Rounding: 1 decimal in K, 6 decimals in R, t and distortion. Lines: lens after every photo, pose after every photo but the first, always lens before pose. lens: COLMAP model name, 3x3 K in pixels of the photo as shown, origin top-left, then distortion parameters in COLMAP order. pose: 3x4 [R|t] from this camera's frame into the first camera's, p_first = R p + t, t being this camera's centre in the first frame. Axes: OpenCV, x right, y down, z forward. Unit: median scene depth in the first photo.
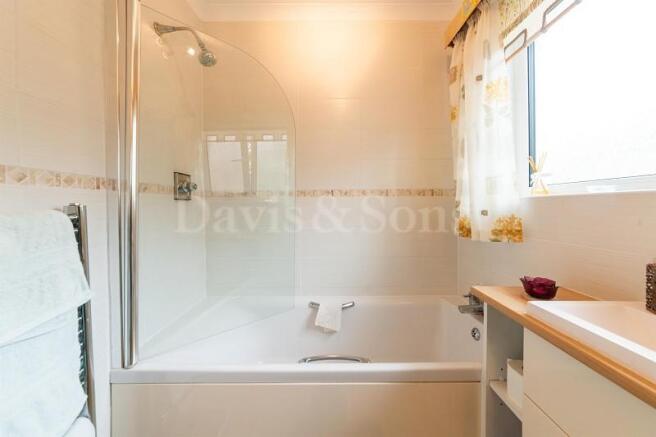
lens RADIAL K [[234.1, 0, 328.0], [0, 234.1, 206.4], [0, 0, 1]] dist [-0.002829, 0.000410]
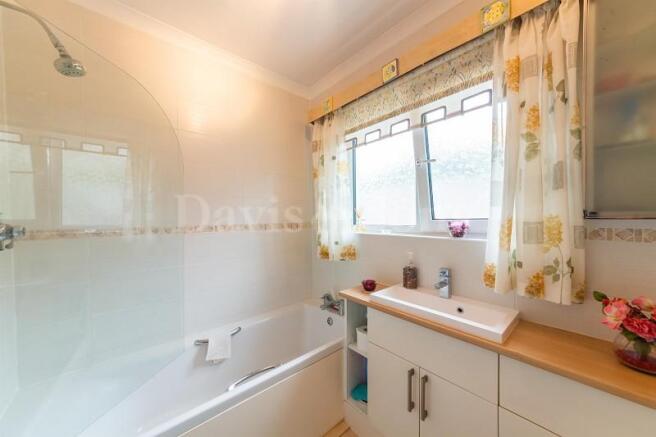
lens RADIAL K [[234.1, 0, 328.7], [0, 234.1, 217.9], [0, 0, 1]] dist [-0.002829, 0.000410]
pose [[0.745777, -0.004868, 0.666178, -0.420228], [0.006567, 0.999978, -0.000044, -0.140334], [-0.666163, 0.004407, 0.745793, -0.146783]]
